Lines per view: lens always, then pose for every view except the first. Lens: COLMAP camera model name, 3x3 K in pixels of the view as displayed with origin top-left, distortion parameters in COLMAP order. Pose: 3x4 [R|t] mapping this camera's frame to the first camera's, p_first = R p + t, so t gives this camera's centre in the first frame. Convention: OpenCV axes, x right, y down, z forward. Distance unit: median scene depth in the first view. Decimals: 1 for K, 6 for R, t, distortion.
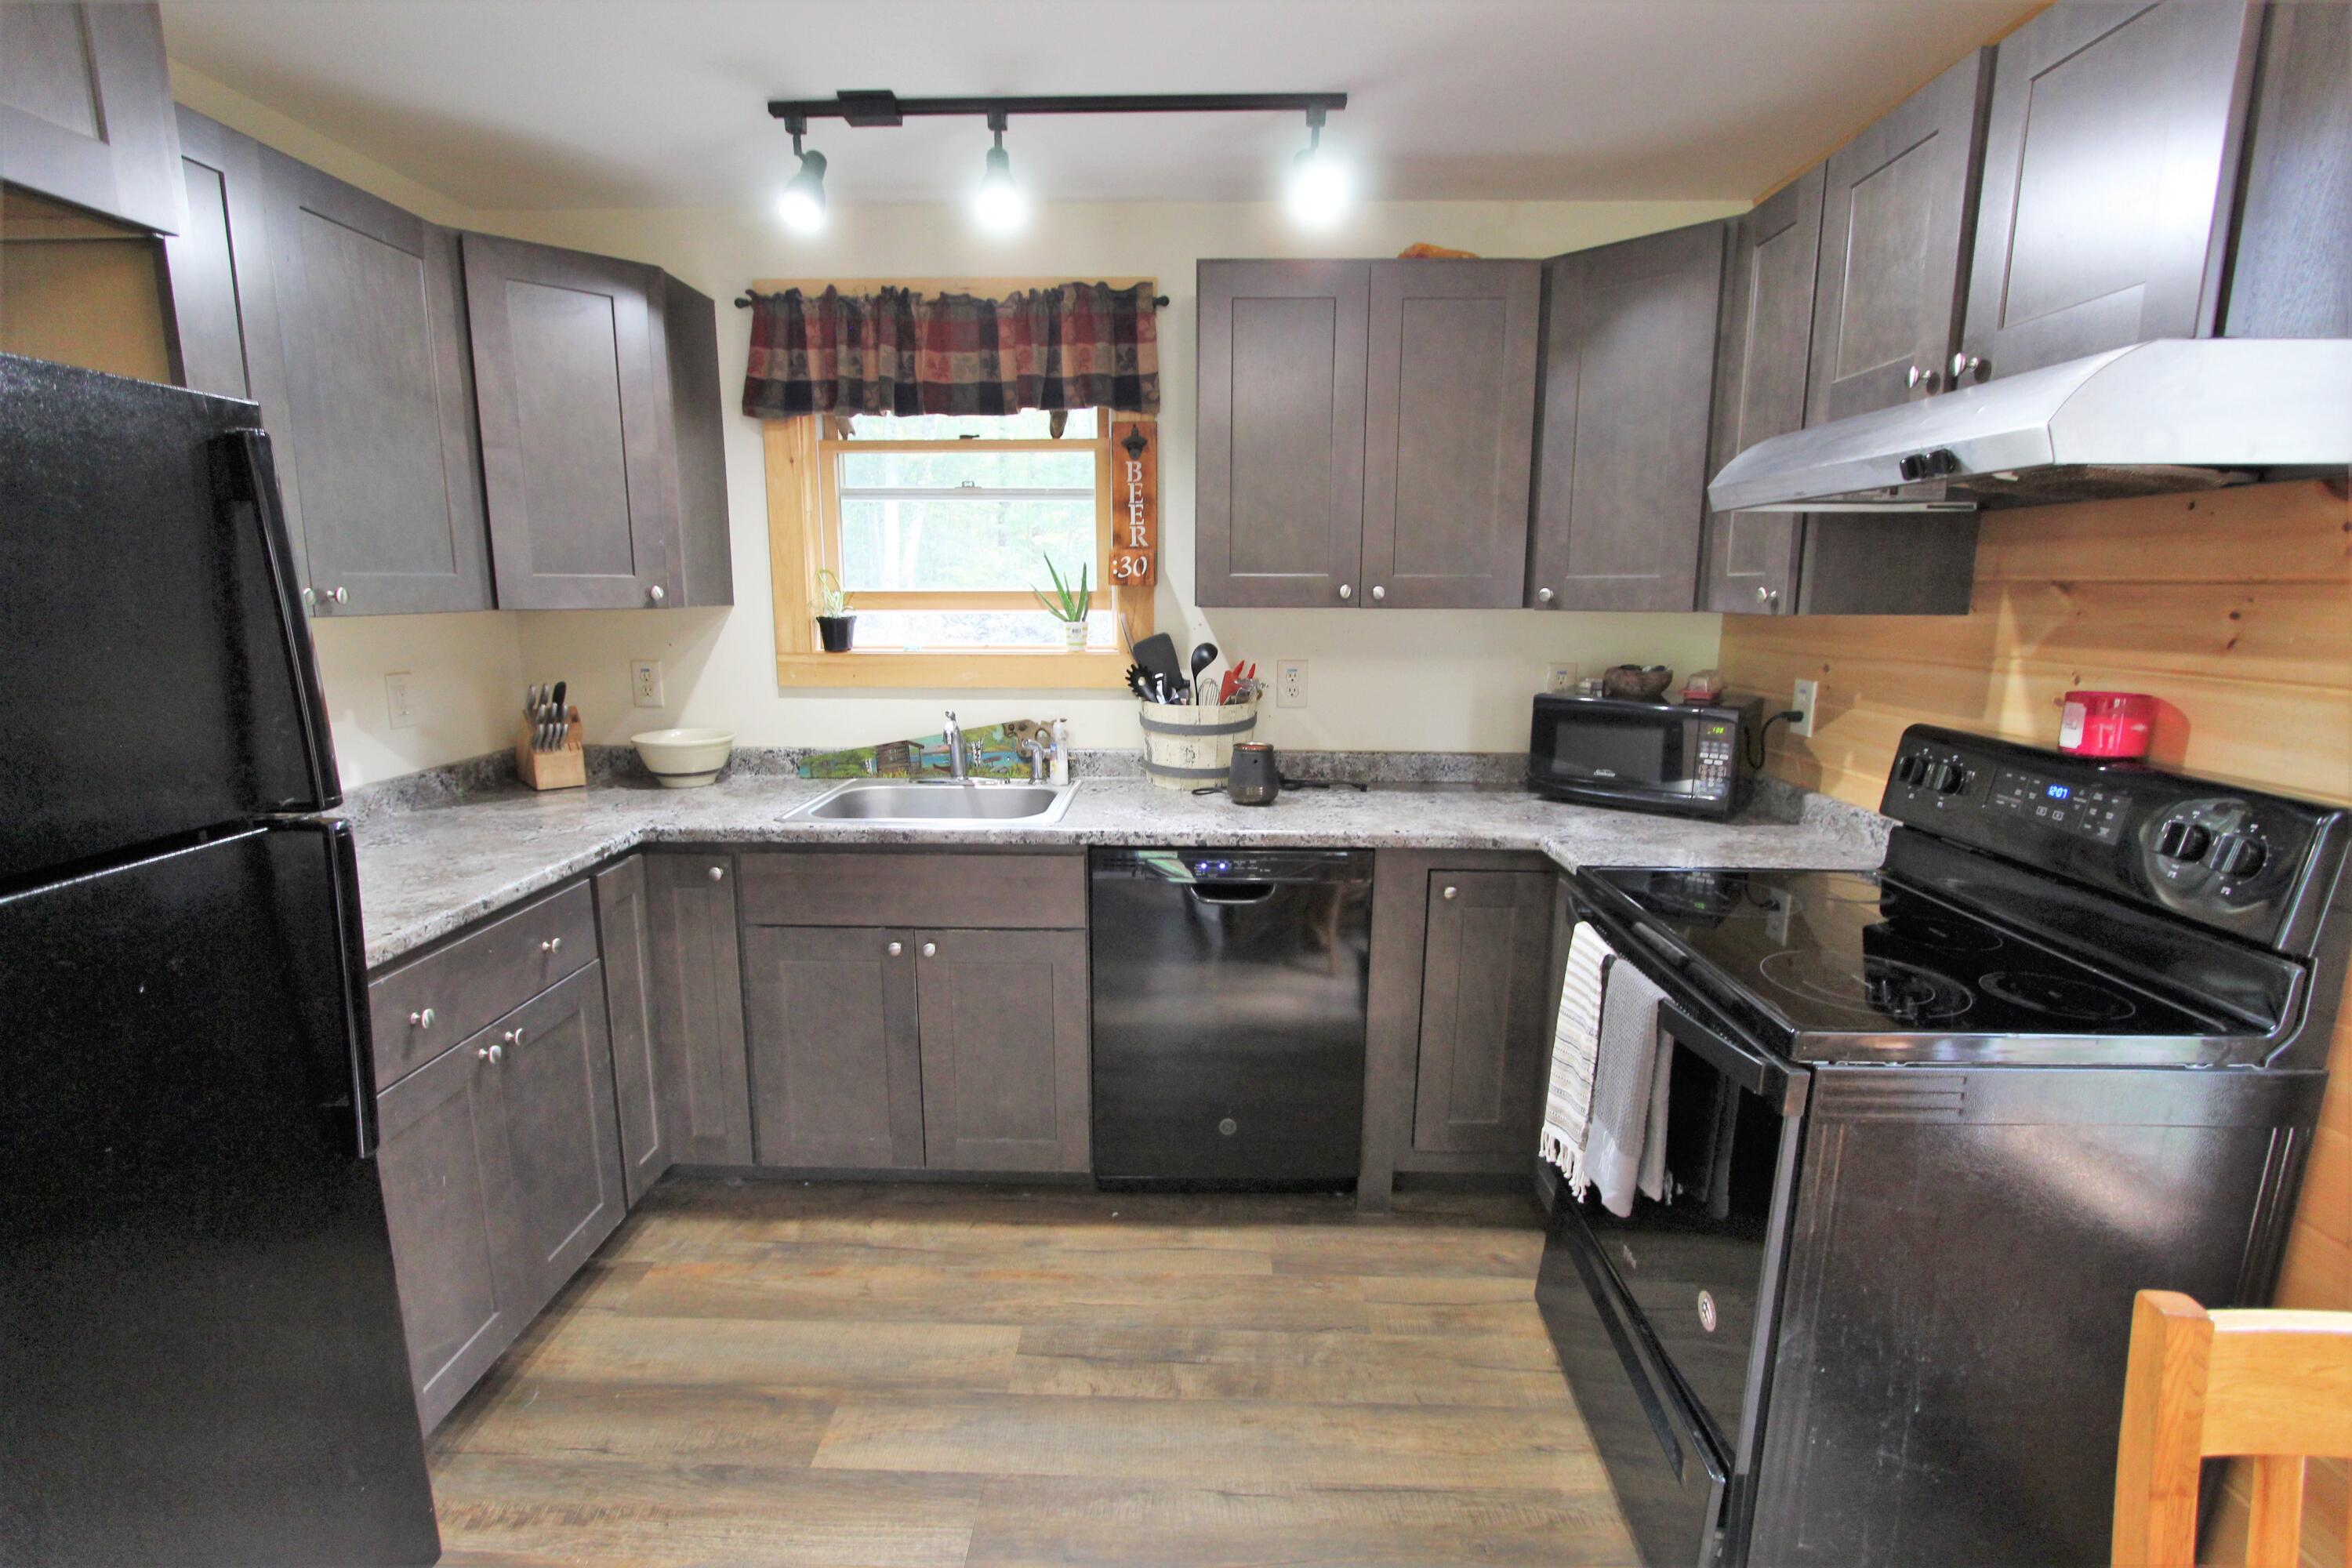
lens RADIAL K [[1094.3, 0, 1176.0], [0, 1094.3, 784.0], [0, 0, 1]] dist [-0.002405, -0.000284]
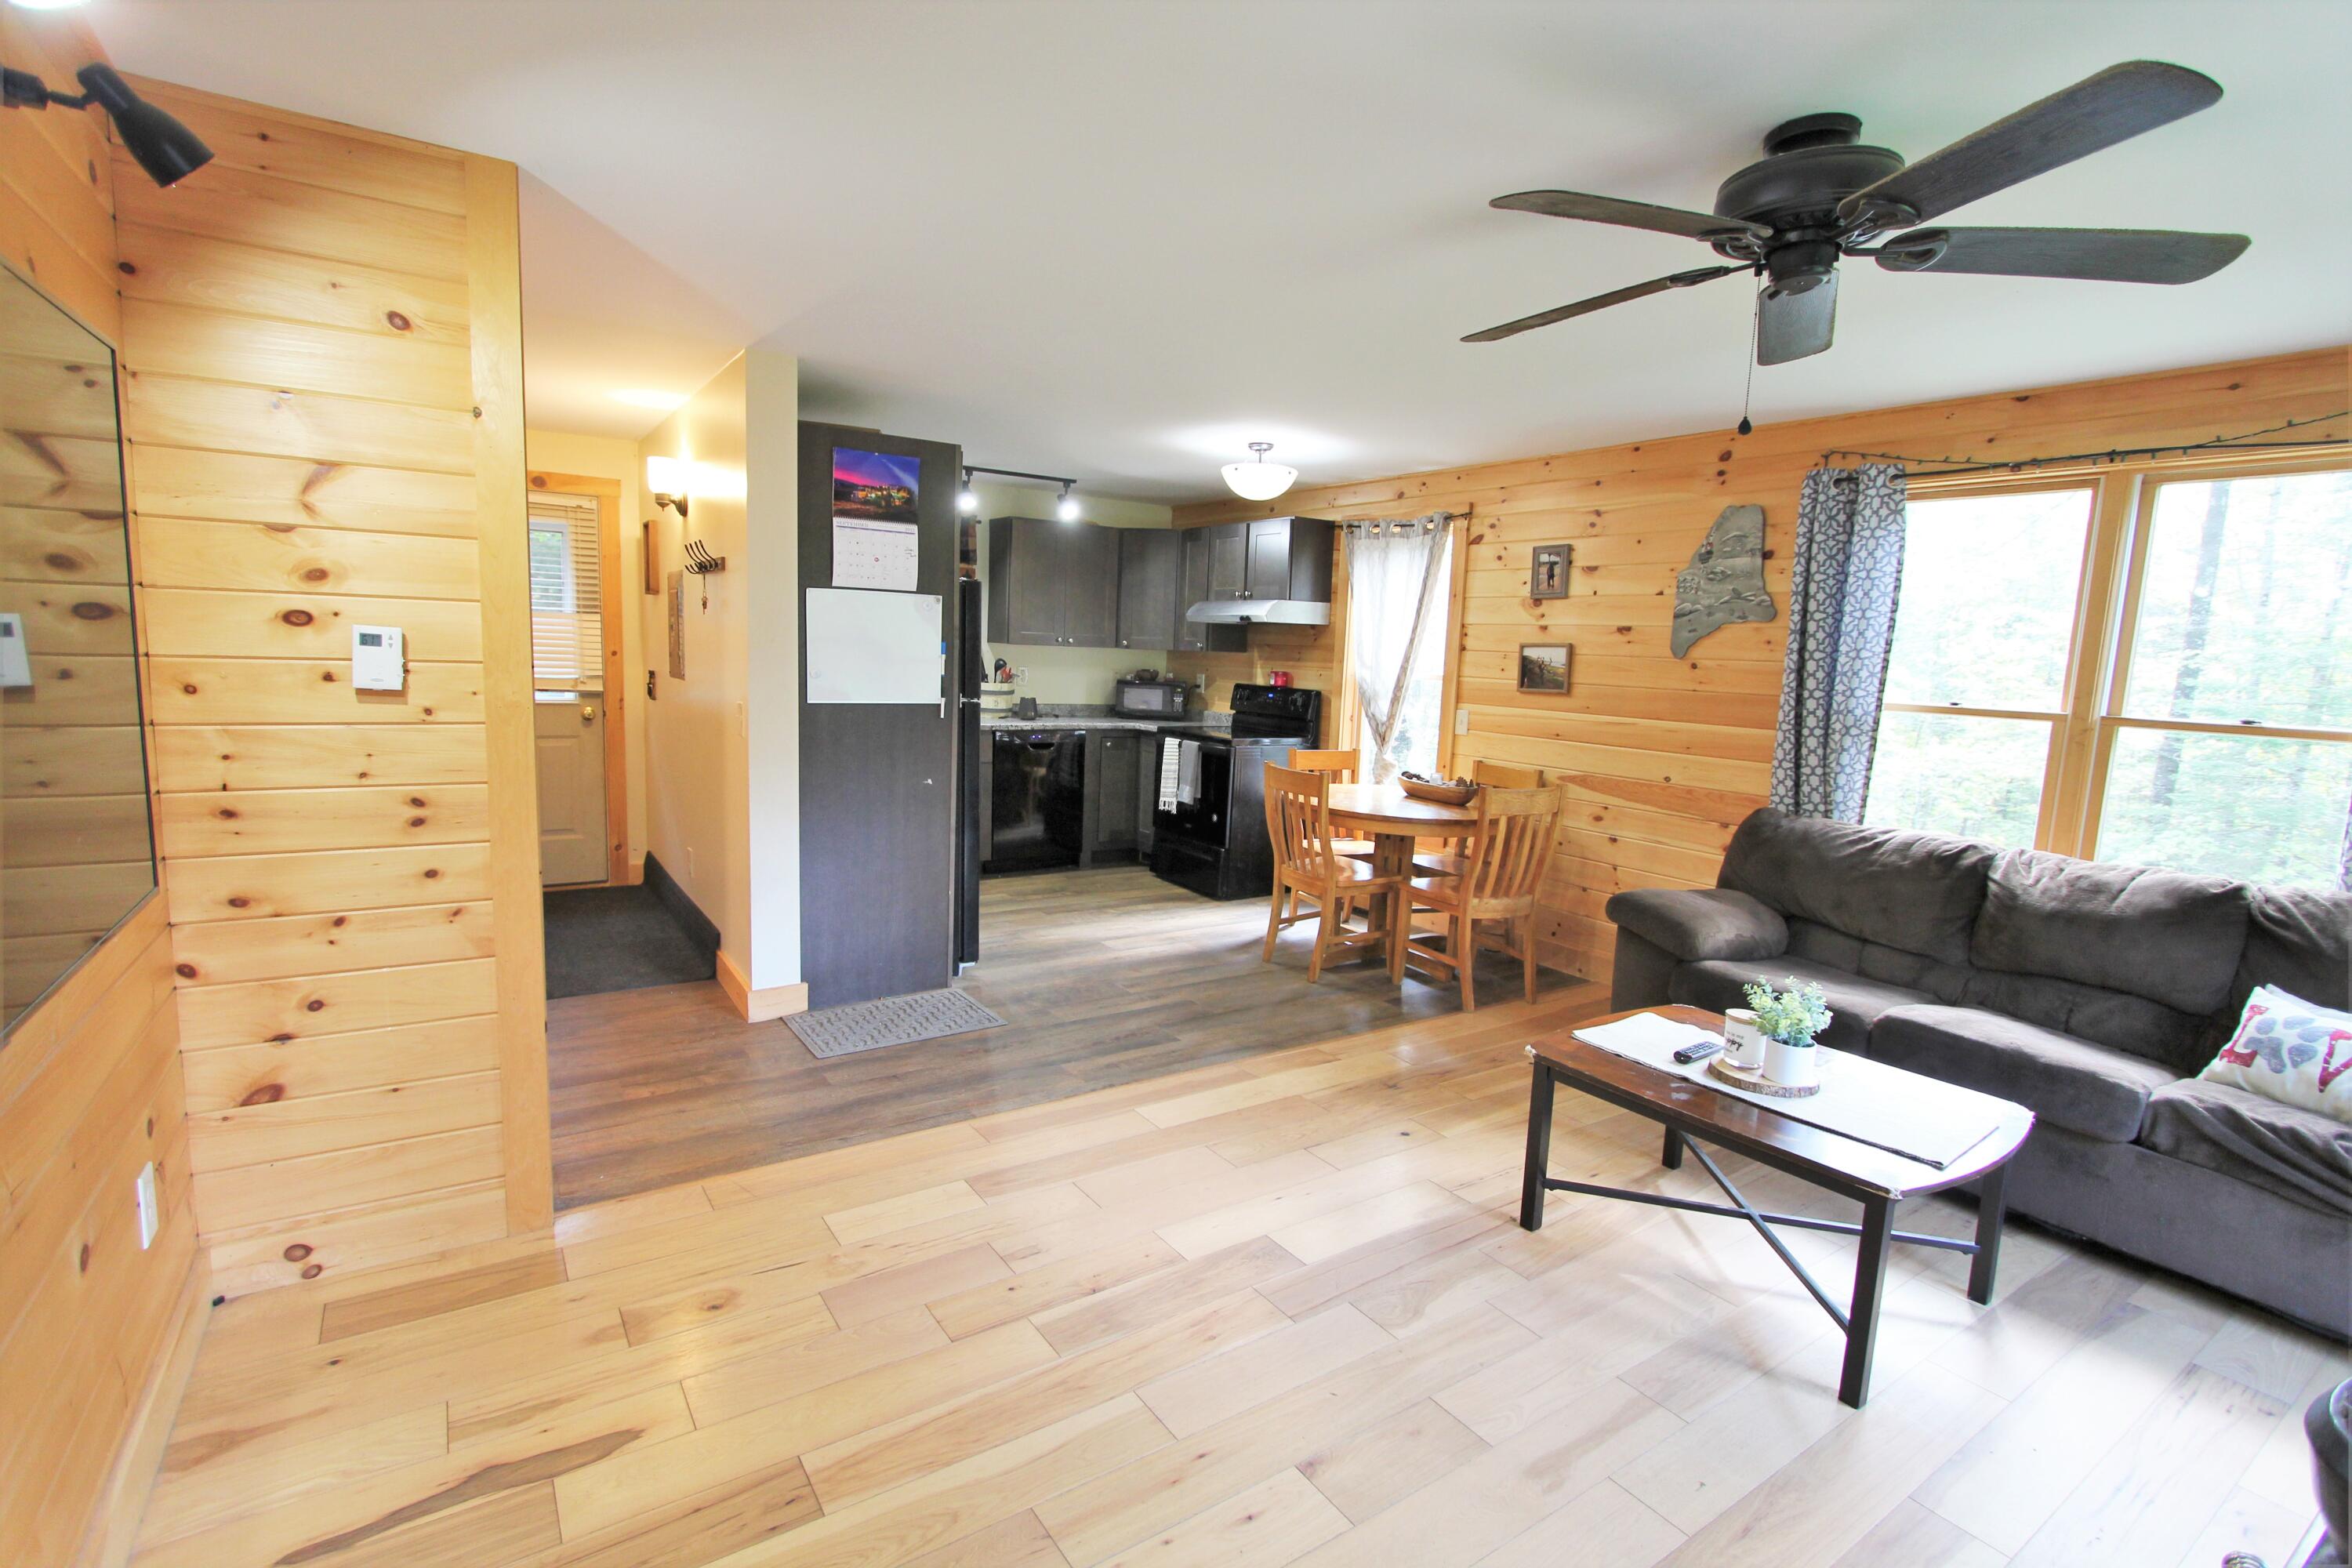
lens RADIAL K [[1094.3, 0, 1176.0], [0, 1094.3, 784.0], [0, 0, 1]] dist [-0.002405, -0.000284]
pose [[0.819696, -0.046254, 0.570929, -1.505372], [0.067724, 0.997569, -0.016415, 0.313133], [-0.568782, 0.052121, 0.820836, -1.757031]]
